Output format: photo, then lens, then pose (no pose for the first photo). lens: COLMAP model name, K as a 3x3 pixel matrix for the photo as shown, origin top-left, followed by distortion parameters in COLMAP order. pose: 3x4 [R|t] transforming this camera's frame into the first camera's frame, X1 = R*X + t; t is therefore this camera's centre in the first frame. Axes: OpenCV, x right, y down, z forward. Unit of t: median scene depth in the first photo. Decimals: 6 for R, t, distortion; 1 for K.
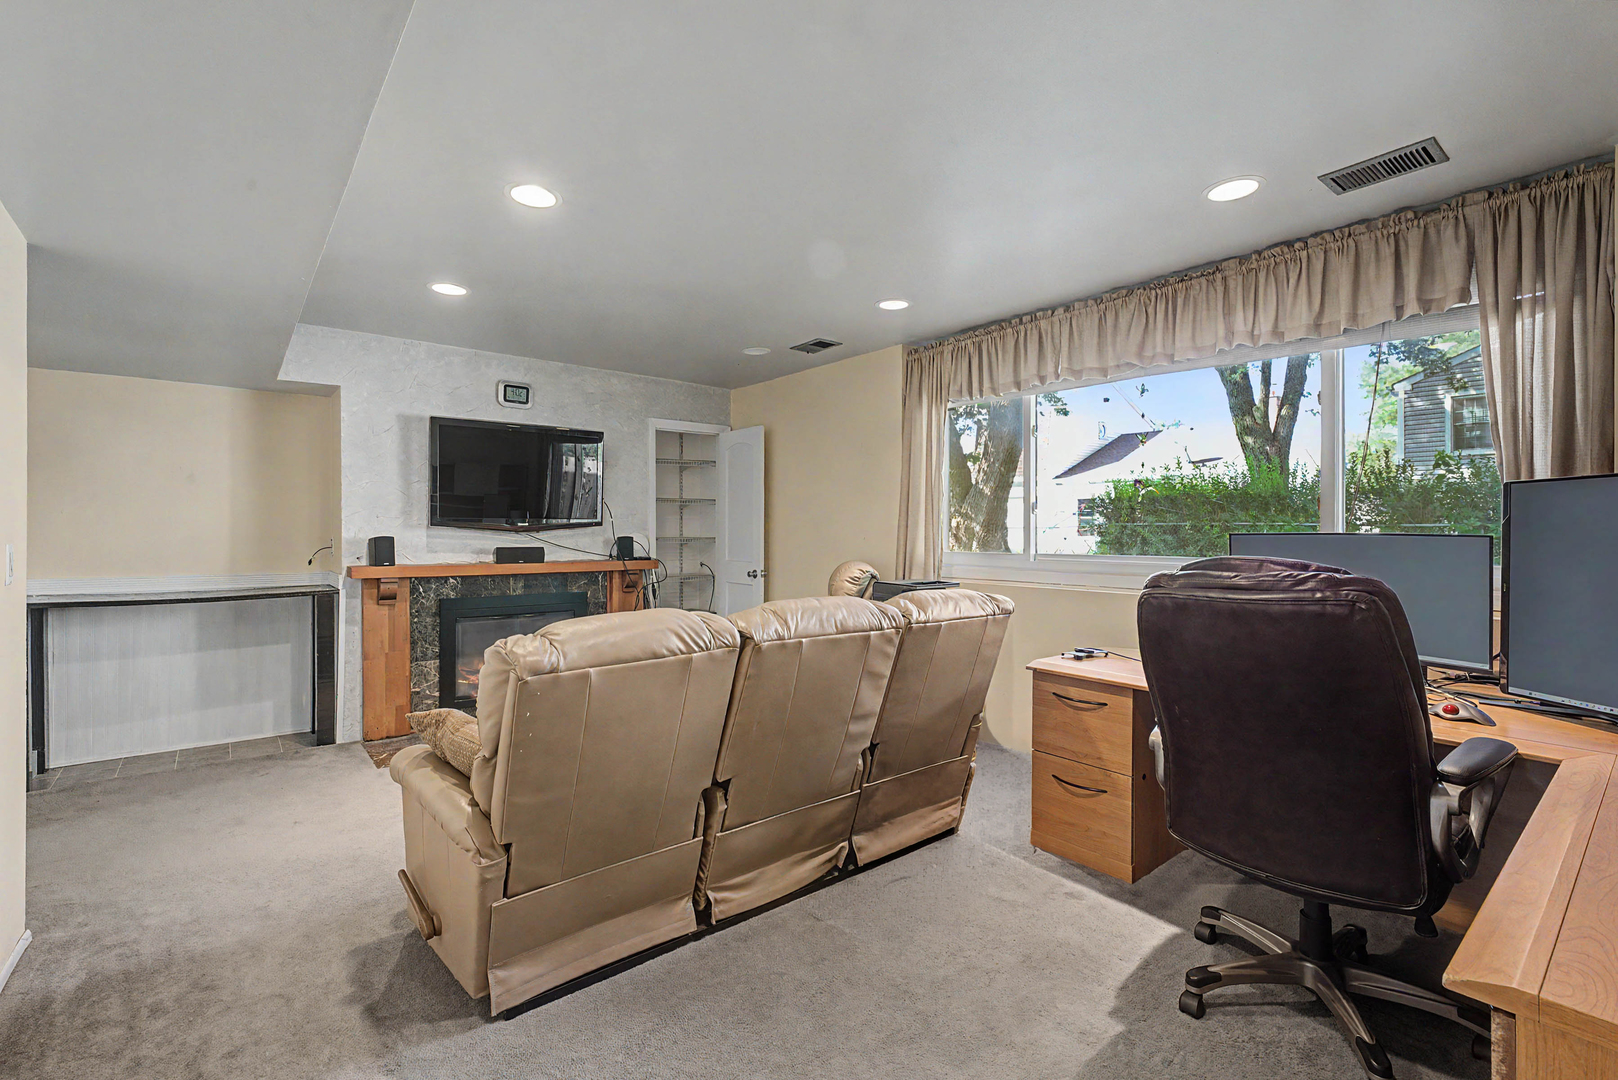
lens RADIAL K [[721.2, 0, 805.3], [0, 721.2, 529.4], [0, 0, 1]] dist [-0.001927, -0.000181]
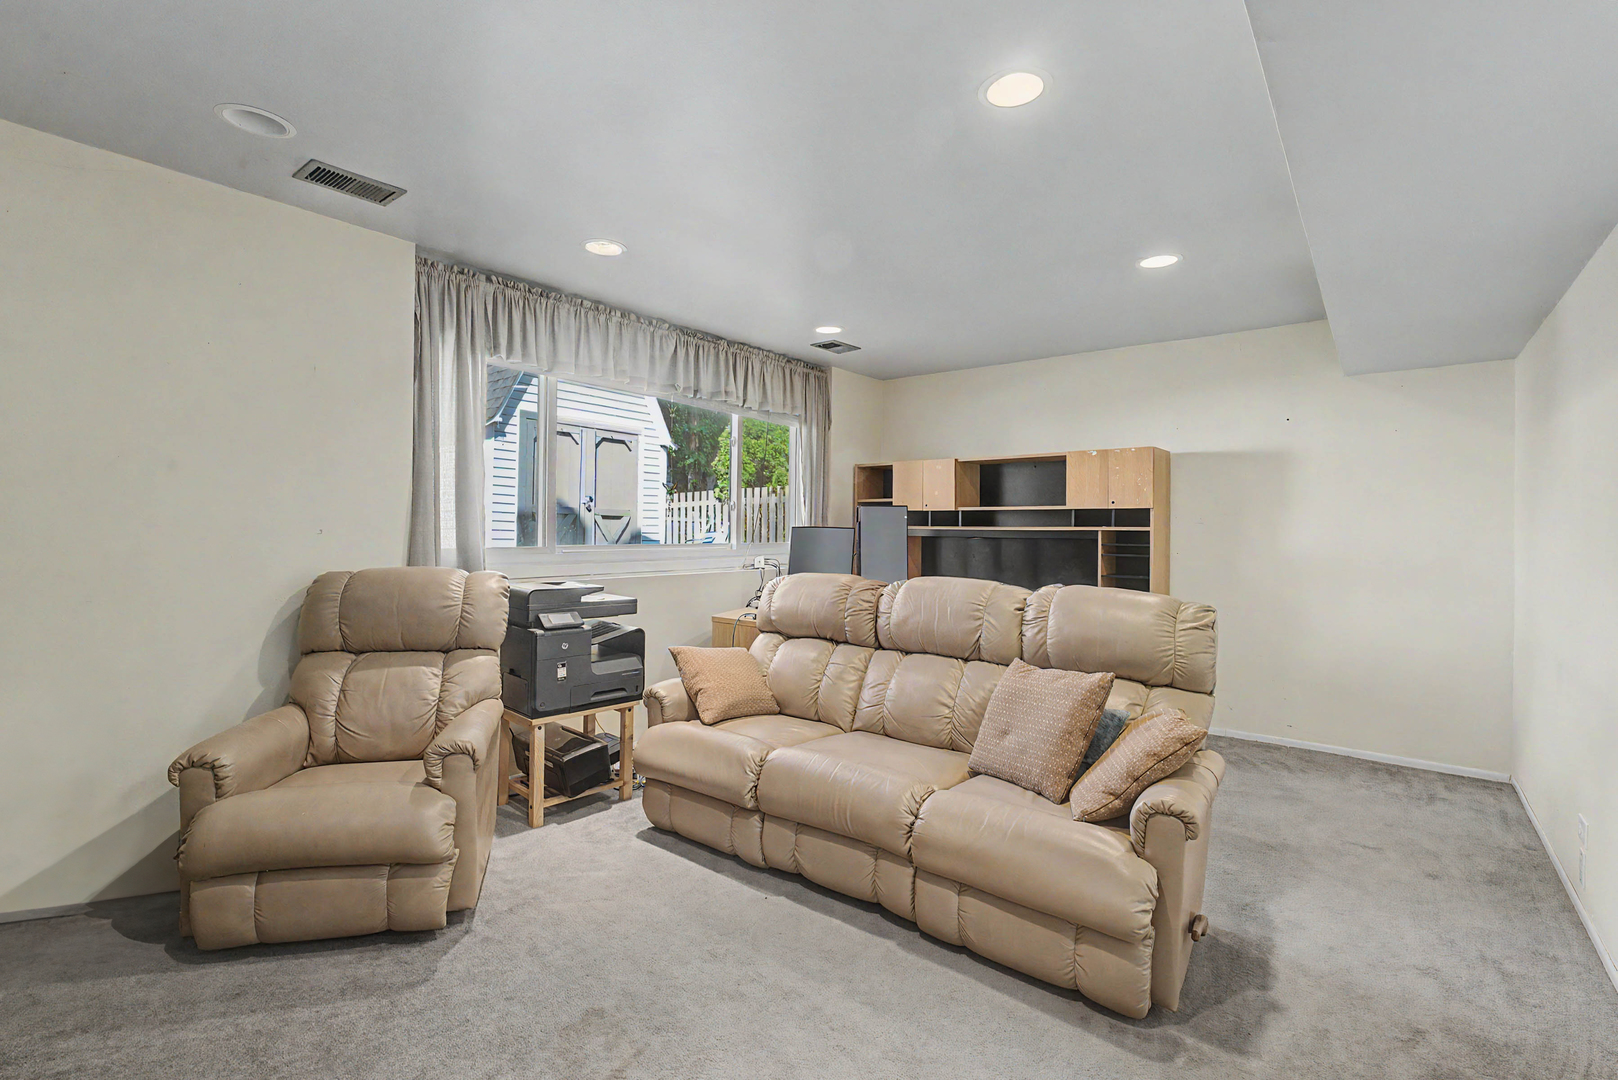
lens RADIAL K [[721.2, 0, 805.3], [0, 721.2, 529.4], [0, 0, 1]] dist [-0.001927, -0.000181]
pose [[-0.205221, -0.003760, 0.978709, -1.054267], [-0.018434, 0.999830, -0.000024, 0.014164], [-0.978542, -0.018046, -0.205255, 1.329298]]
